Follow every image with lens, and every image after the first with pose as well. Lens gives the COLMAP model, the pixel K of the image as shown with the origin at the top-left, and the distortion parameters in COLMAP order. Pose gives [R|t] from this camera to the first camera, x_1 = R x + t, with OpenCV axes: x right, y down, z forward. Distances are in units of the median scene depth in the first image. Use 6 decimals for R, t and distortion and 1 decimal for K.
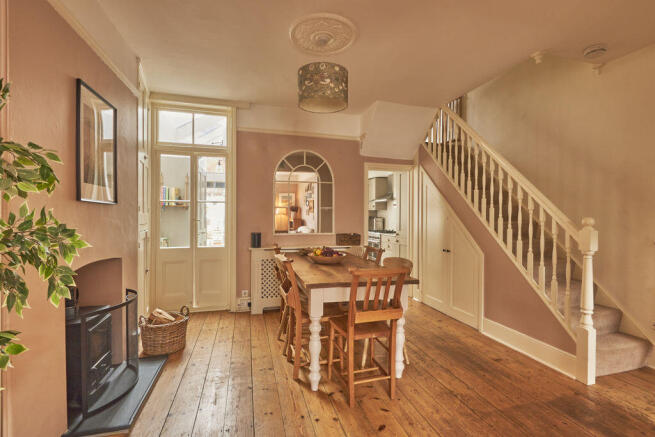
lens RADIAL K [[305.5, 0, 326.7], [0, 305.5, 221.6], [0, 0, 1]] dist [-0.003407, -0.000675]
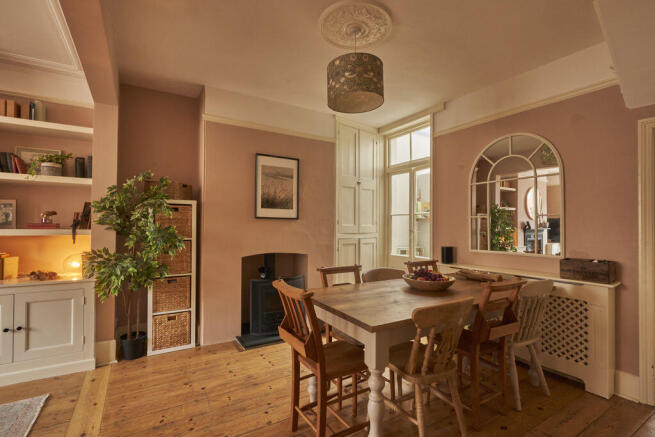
lens RADIAL K [[305.5, 0, 326.7], [0, 305.5, 221.6], [0, 0, 1]] dist [-0.003407, -0.000675]
pose [[0.278308, -0.022484, -0.960229, 0.522510], [-0.027371, 0.999134, -0.031328, 0.002650], [0.960102, 0.035001, 0.277451, 0.428513]]
